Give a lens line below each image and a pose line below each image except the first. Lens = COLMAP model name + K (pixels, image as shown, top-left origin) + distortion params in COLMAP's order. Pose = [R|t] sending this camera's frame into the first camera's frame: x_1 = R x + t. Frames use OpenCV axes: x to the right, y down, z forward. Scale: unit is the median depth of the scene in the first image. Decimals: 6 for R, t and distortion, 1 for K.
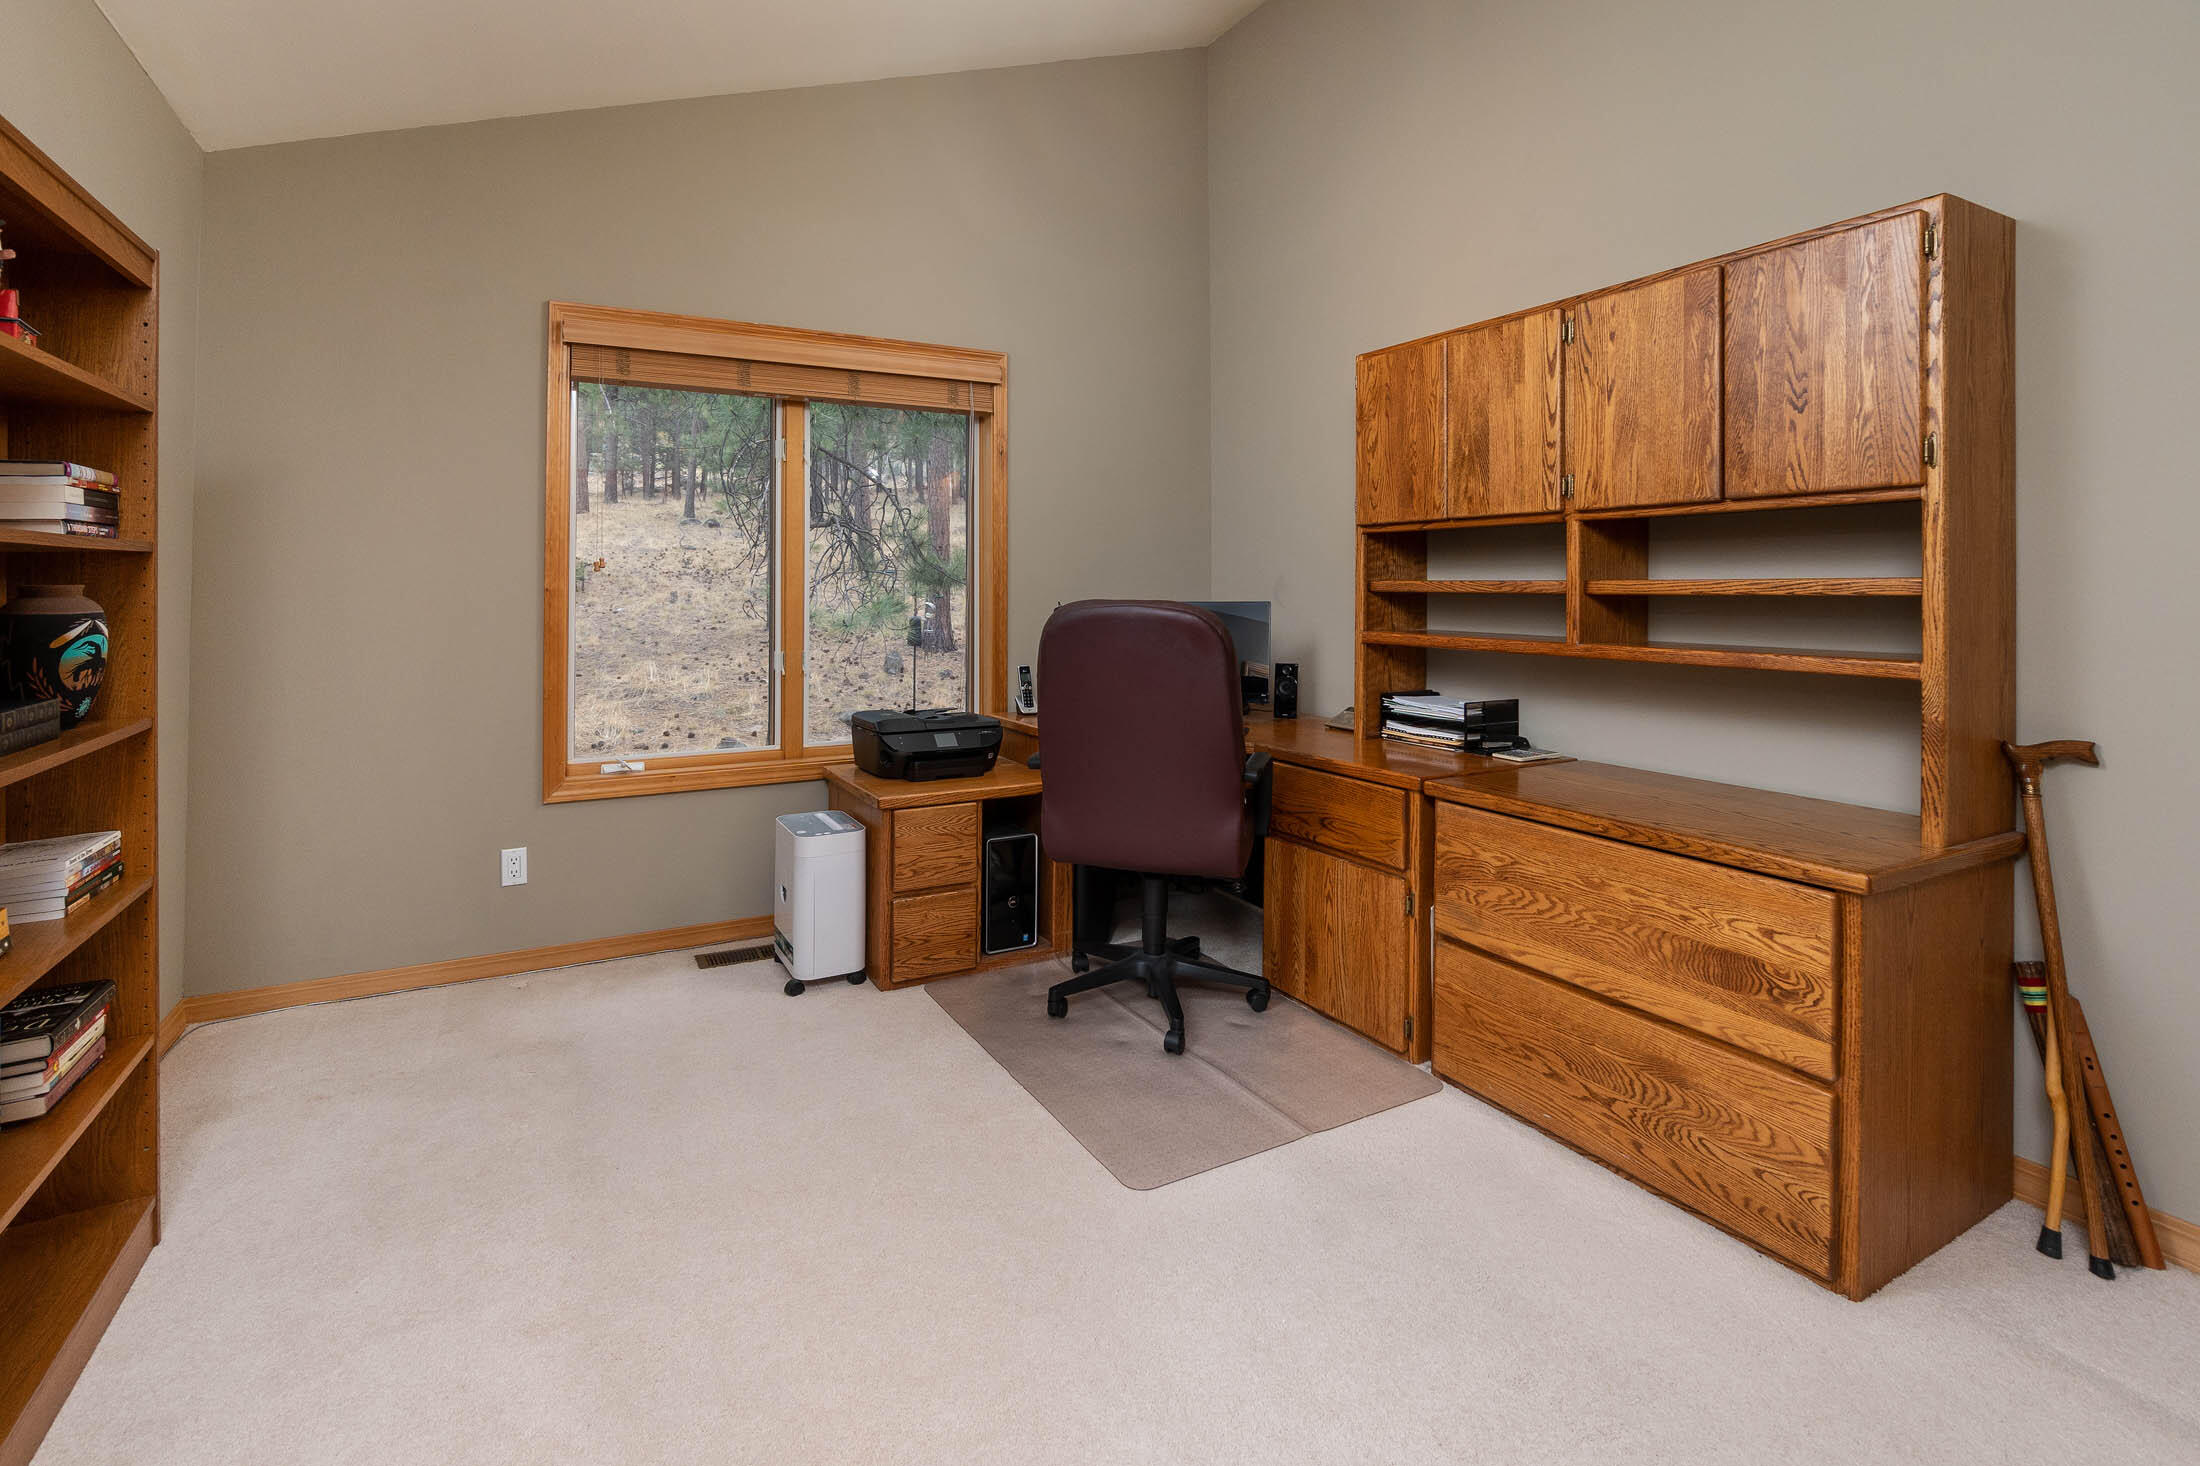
lens RADIAL K [[1012.0, 0, 1096.1], [0, 1012.0, 690.7], [0, 0, 1]] dist [-0.000562, -0.000168]
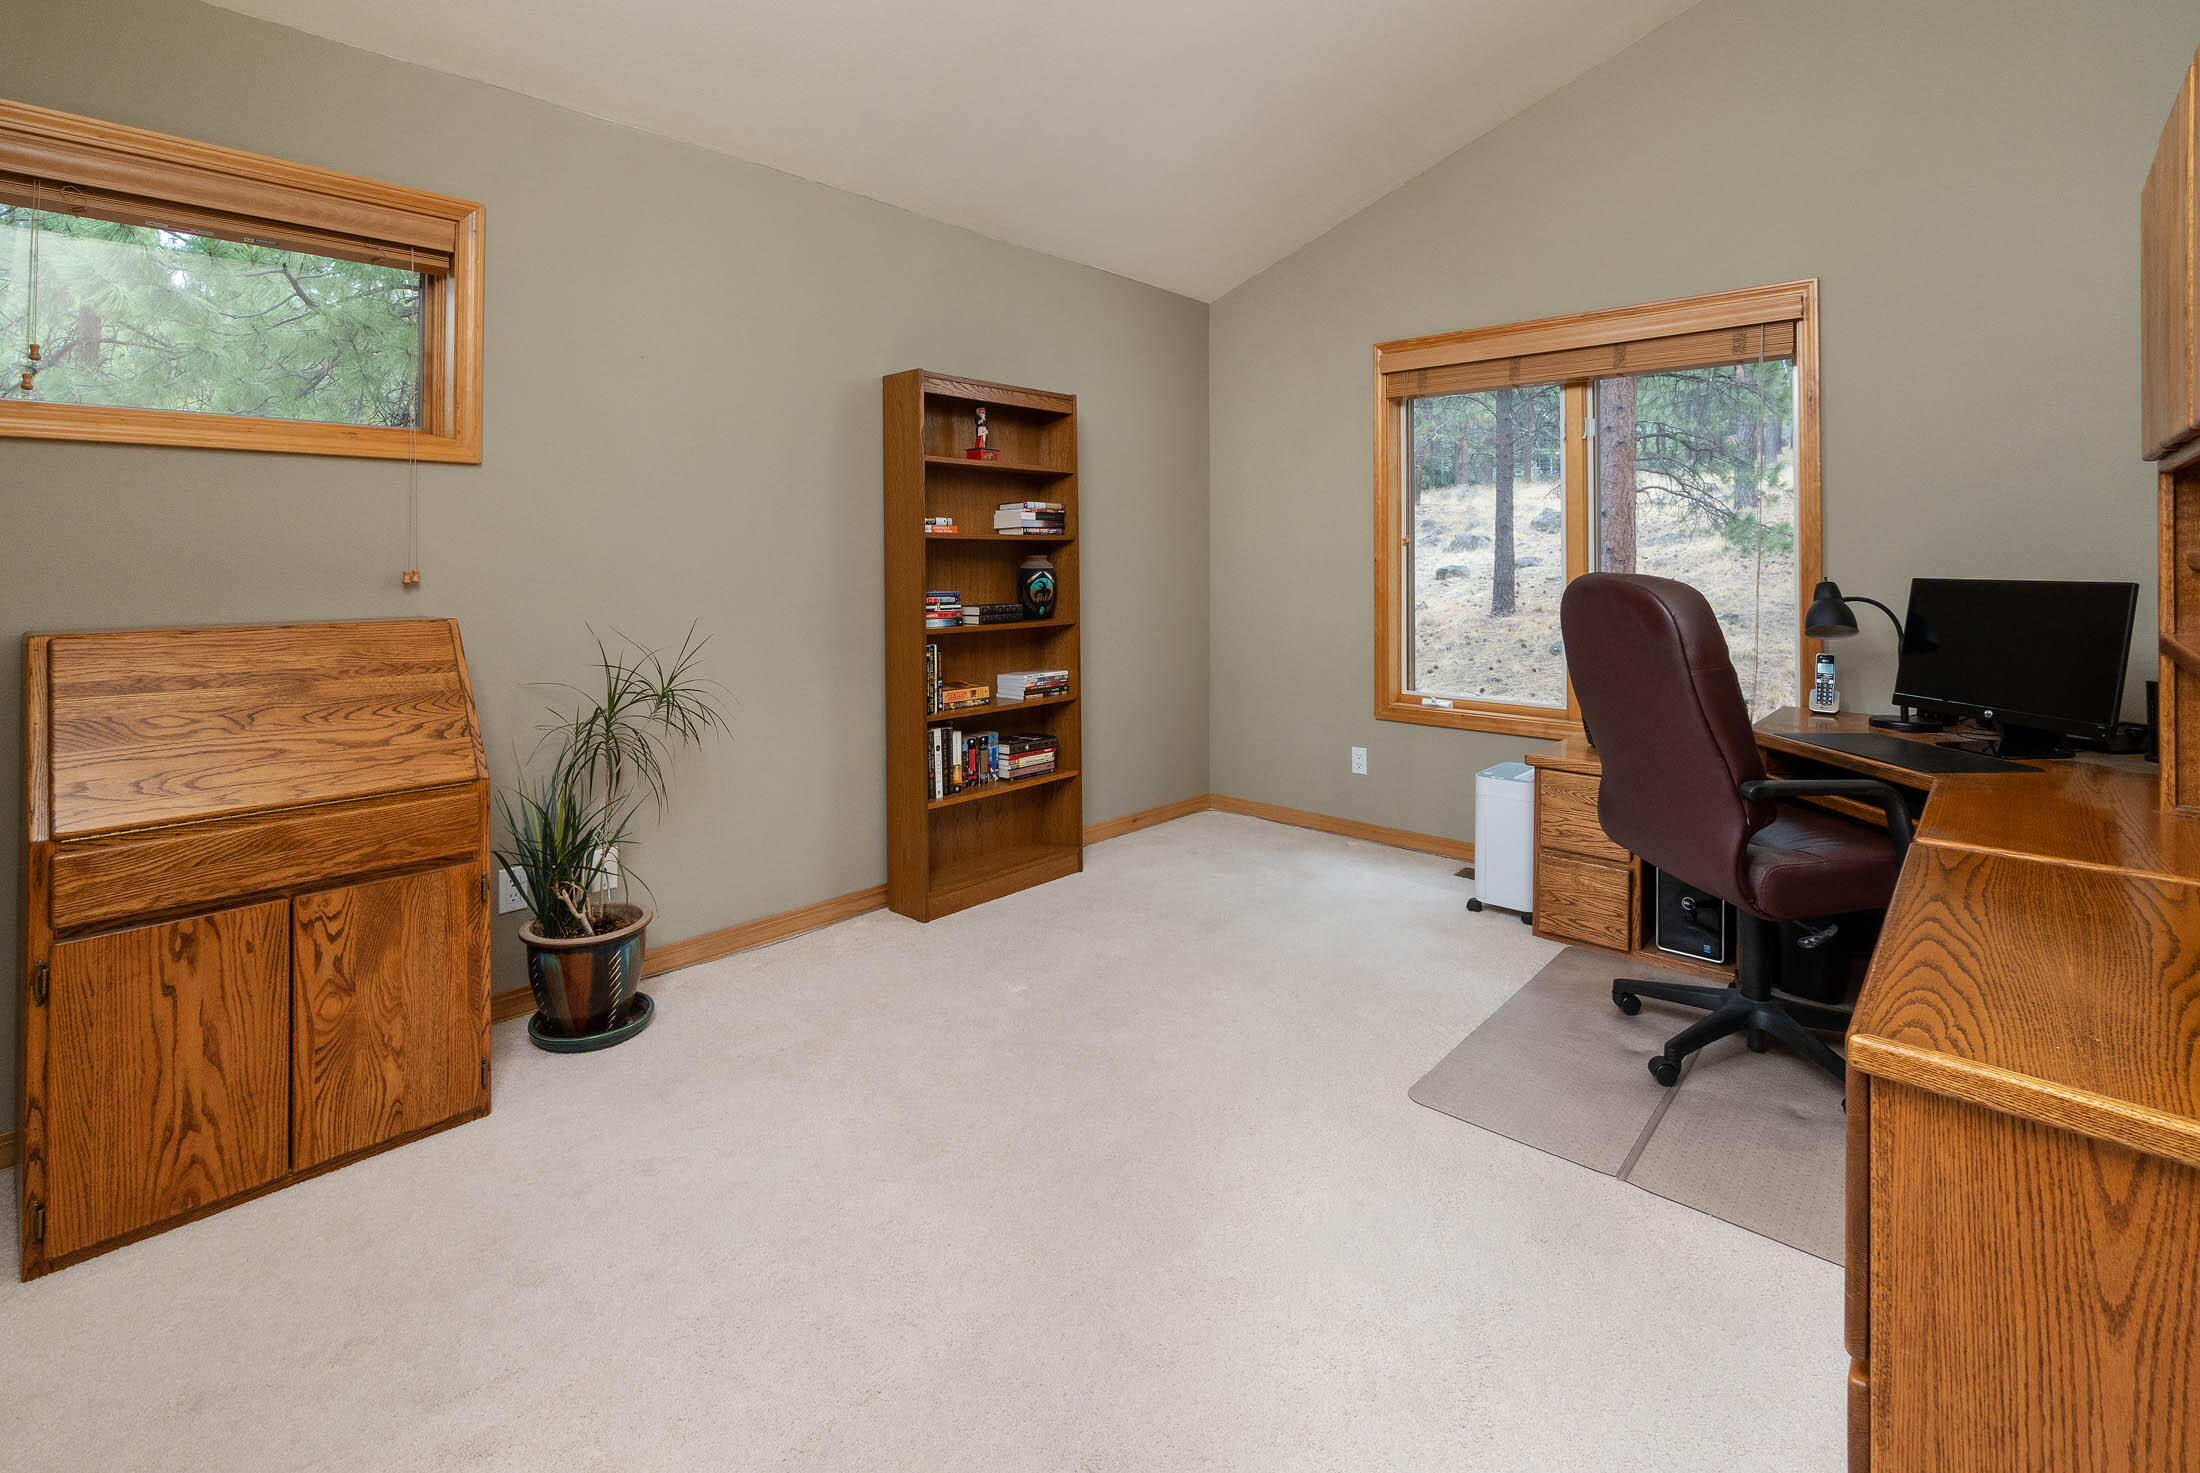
lens RADIAL K [[1023.5, 0, 1100.0], [0, 1023.5, 736.5], [0, 0, 1]] dist [0.000417, 0.000045]
pose [[0.334145, 0.160604, -0.928737, 0.922448], [-0.099253, 0.985892, 0.134778, -0.020848], [0.937281, 0.047144, 0.345371, 0.268168]]
